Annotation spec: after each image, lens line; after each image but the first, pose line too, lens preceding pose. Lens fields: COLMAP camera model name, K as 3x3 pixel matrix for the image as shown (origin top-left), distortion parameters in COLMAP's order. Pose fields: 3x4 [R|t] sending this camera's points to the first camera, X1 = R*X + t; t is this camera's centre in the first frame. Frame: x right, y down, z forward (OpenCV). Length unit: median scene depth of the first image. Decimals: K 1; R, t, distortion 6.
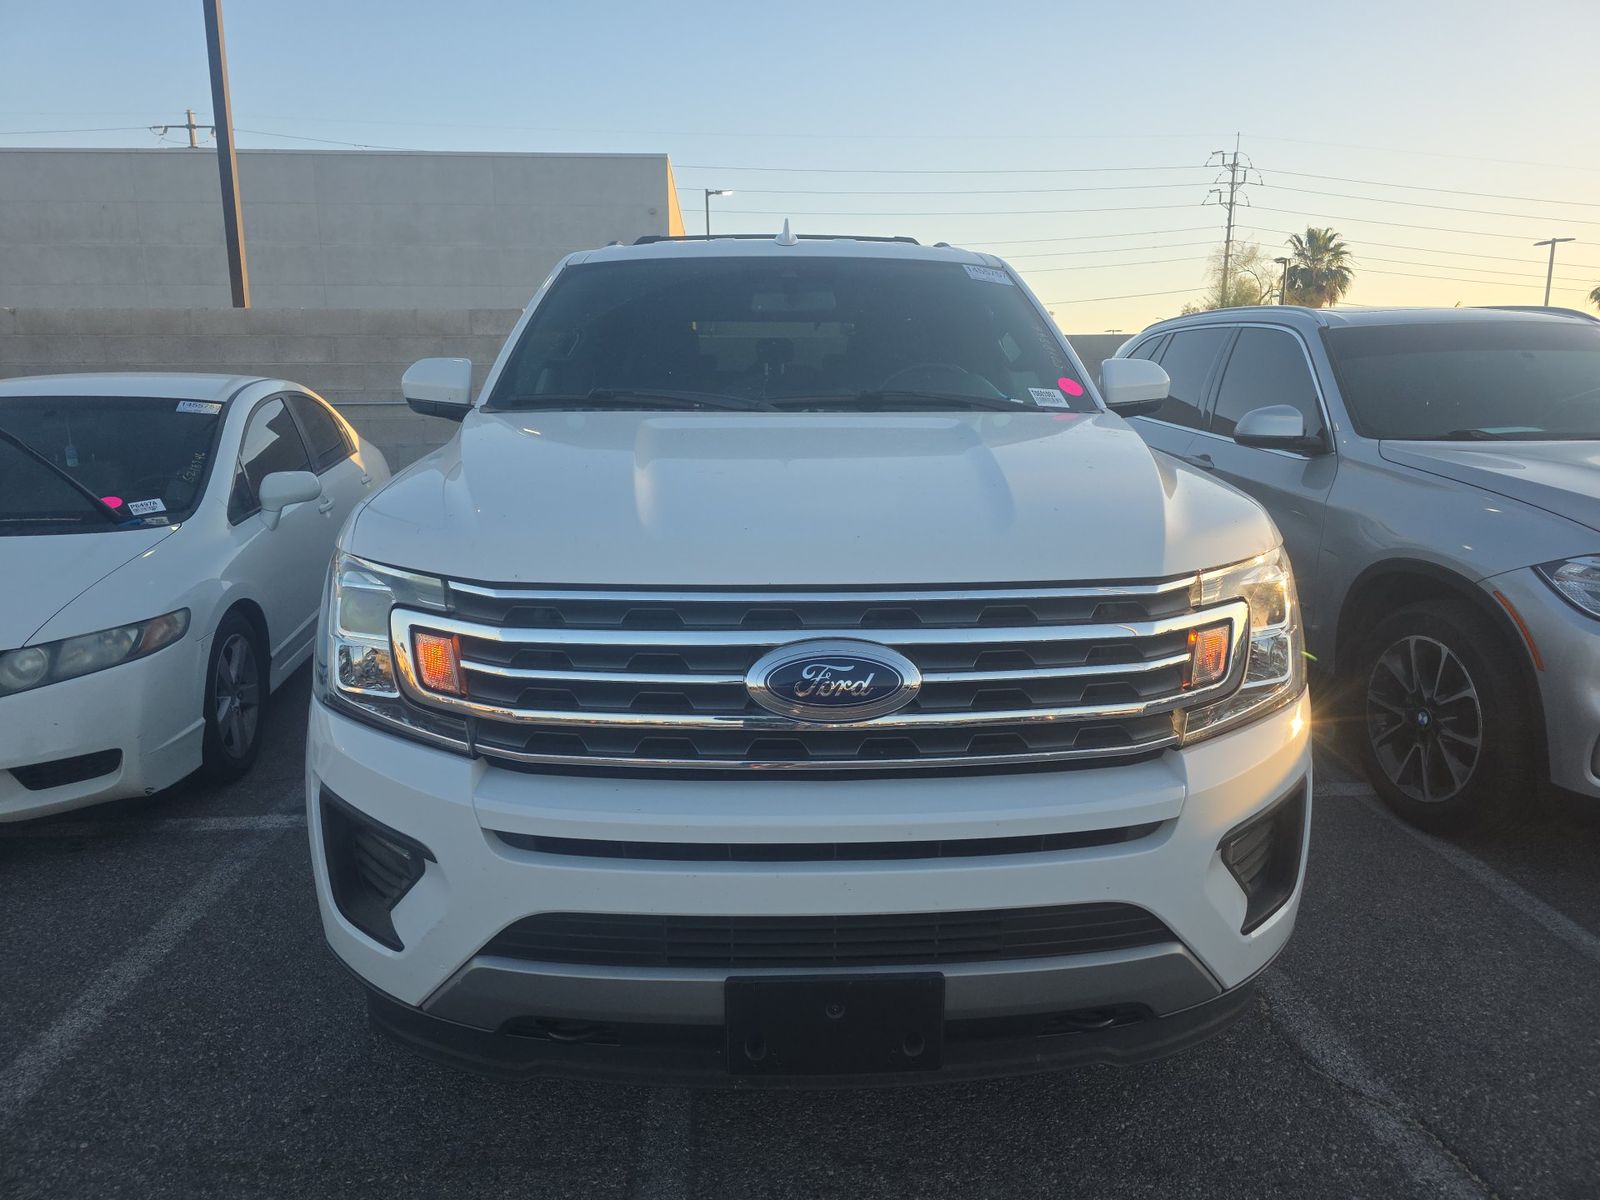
lens RADIAL K [[1076.1, 0, 798.4], [0, 1076.1, 606.3], [0, 0, 1]] dist [0.053680, -0.043869]
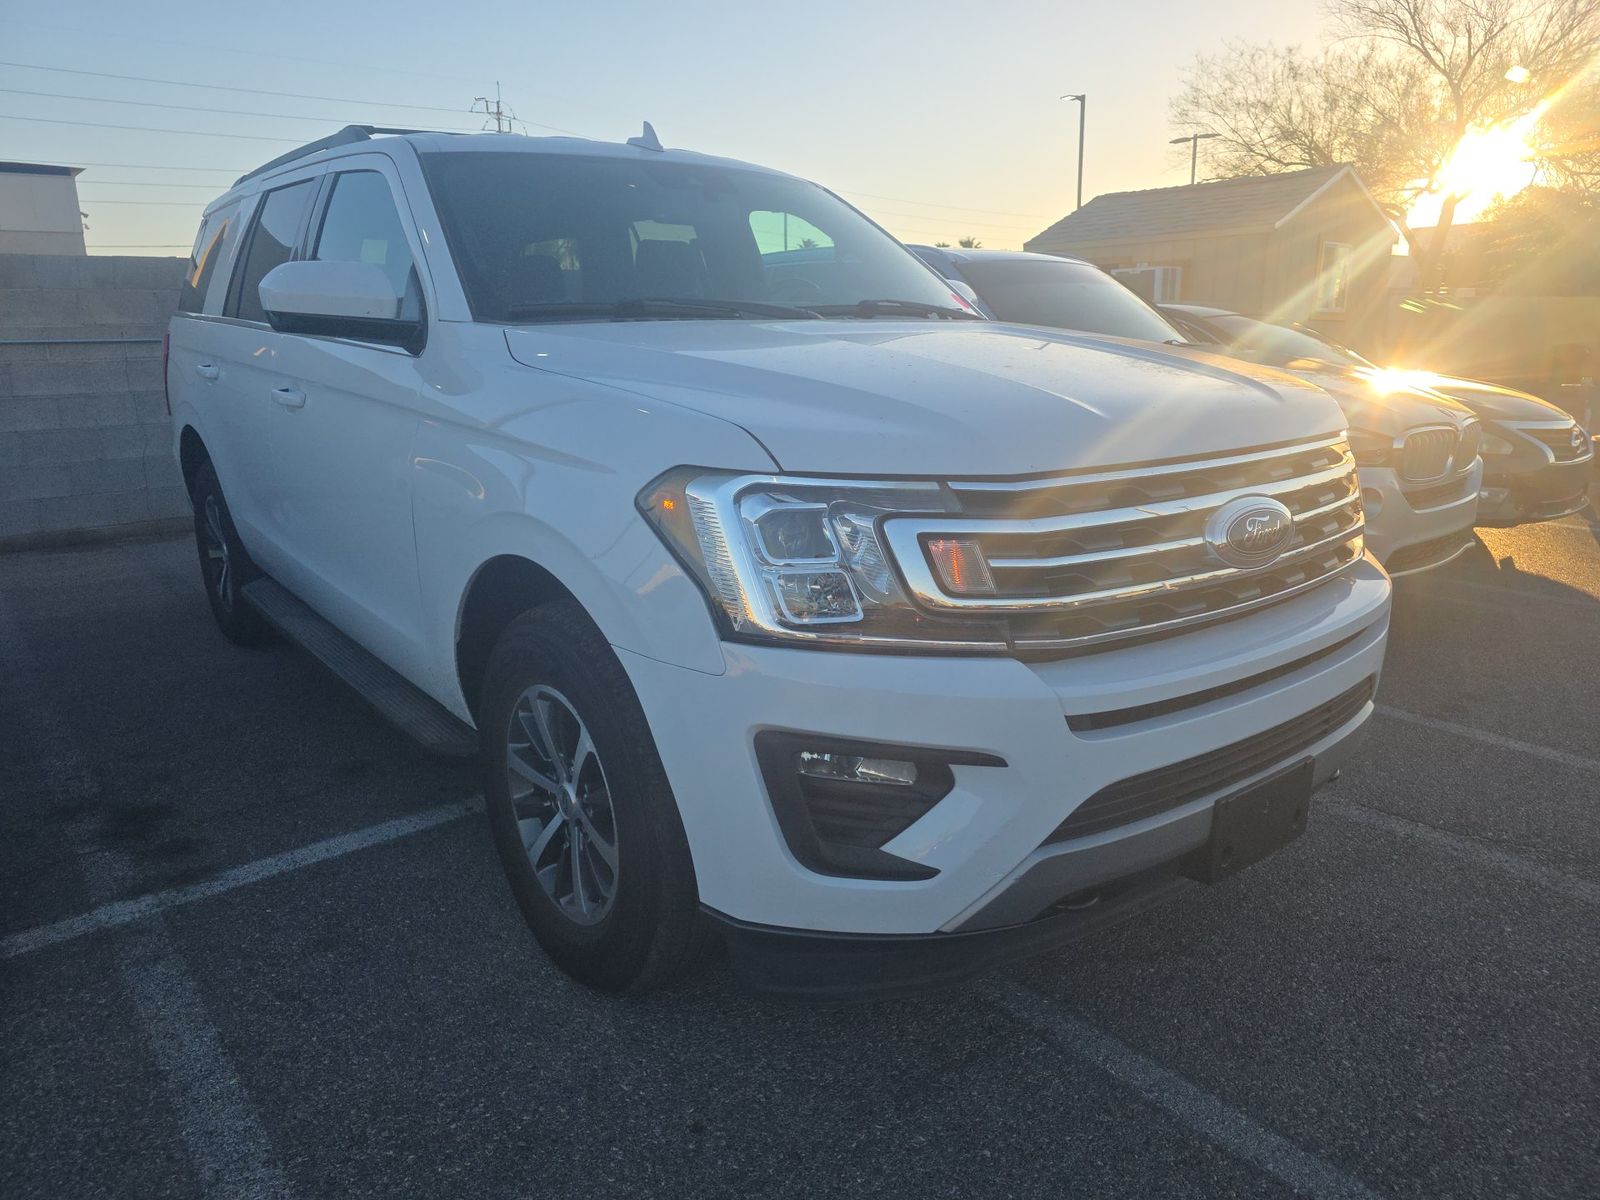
lens RADIAL K [[1076.1, 0, 772.1], [0, 1076.1, 609.7], [0, 0, 1]] dist [0.053680, -0.043869]
pose [[0.811037, -0.157574, 0.563373, -0.997887], [0.130556, 0.987505, 0.088252, -0.016093], [-0.570240, 0.001976, 0.821475, 0.310868]]
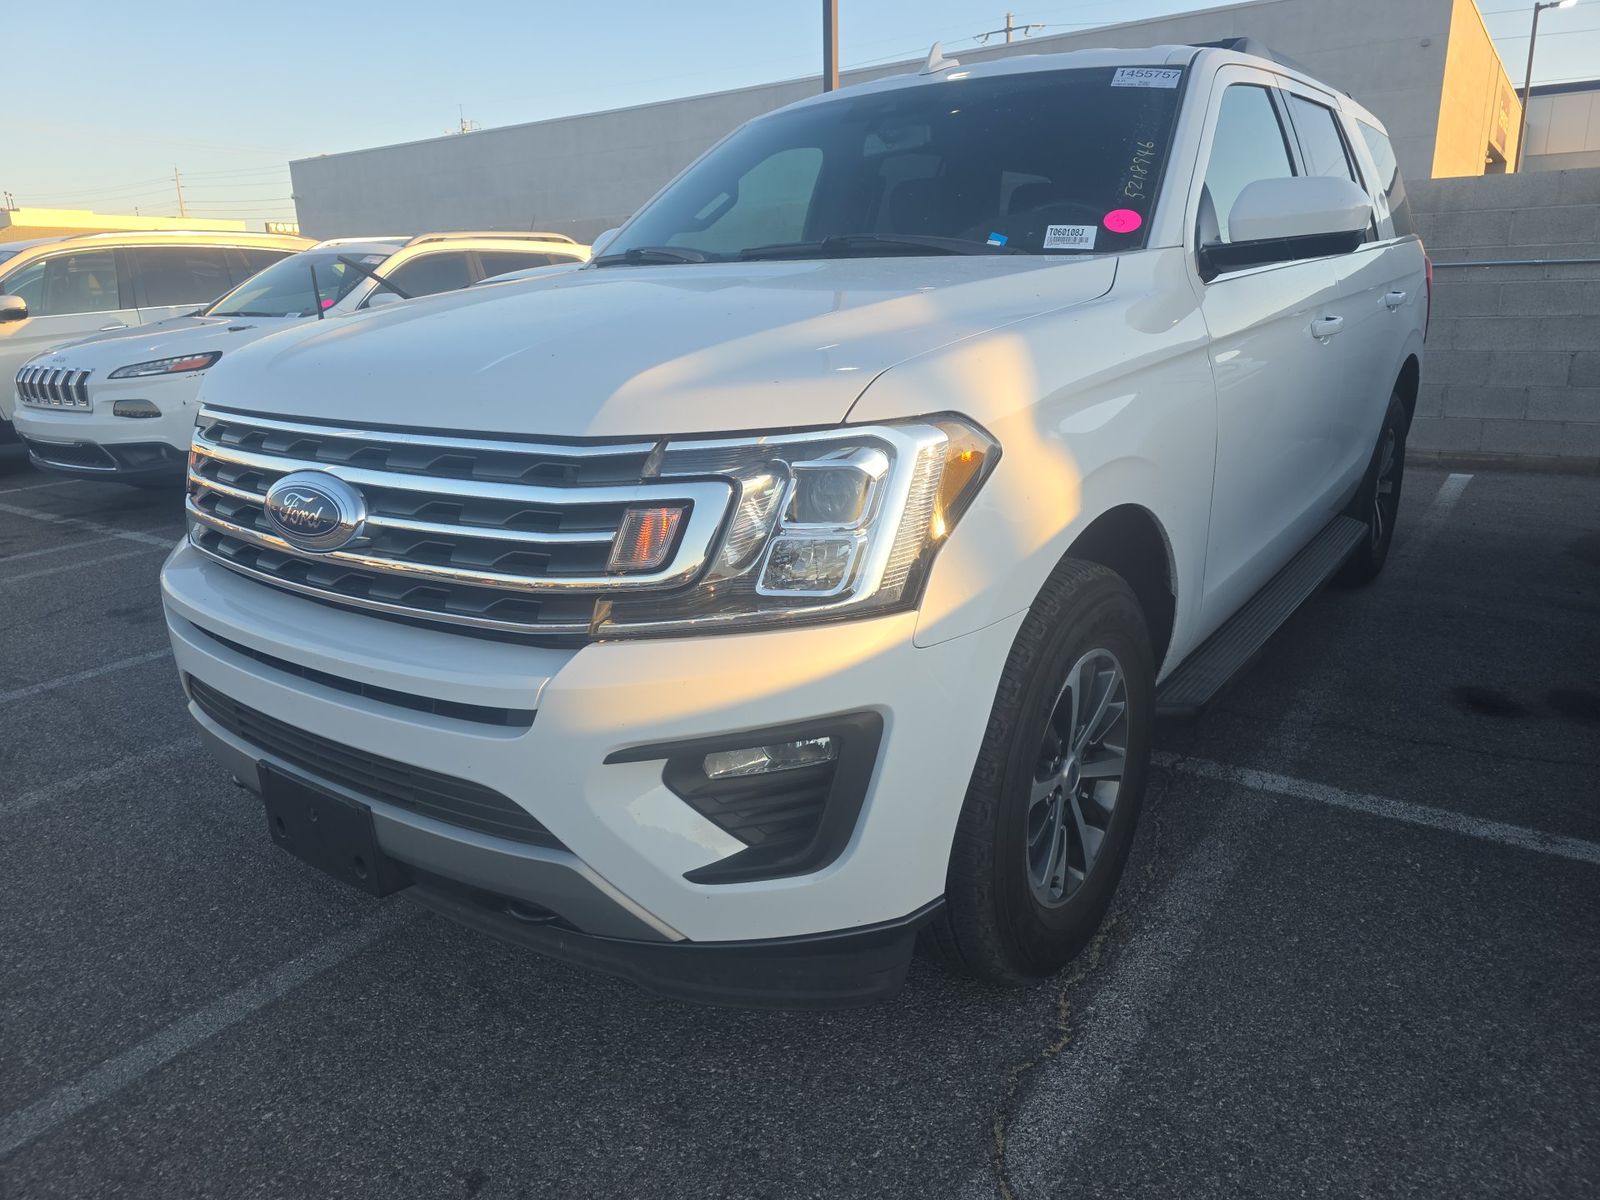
lens RADIAL K [[1076.1, 0, 796.6], [0, 1076.1, 589.7], [0, 0, 1]] dist [0.053680, -0.043869]
pose [[0.777140, 0.153197, -0.610397, 0.991762], [-0.100435, 0.987679, 0.120017, -0.027526], [0.621262, -0.031965, 0.782950, 0.431432]]
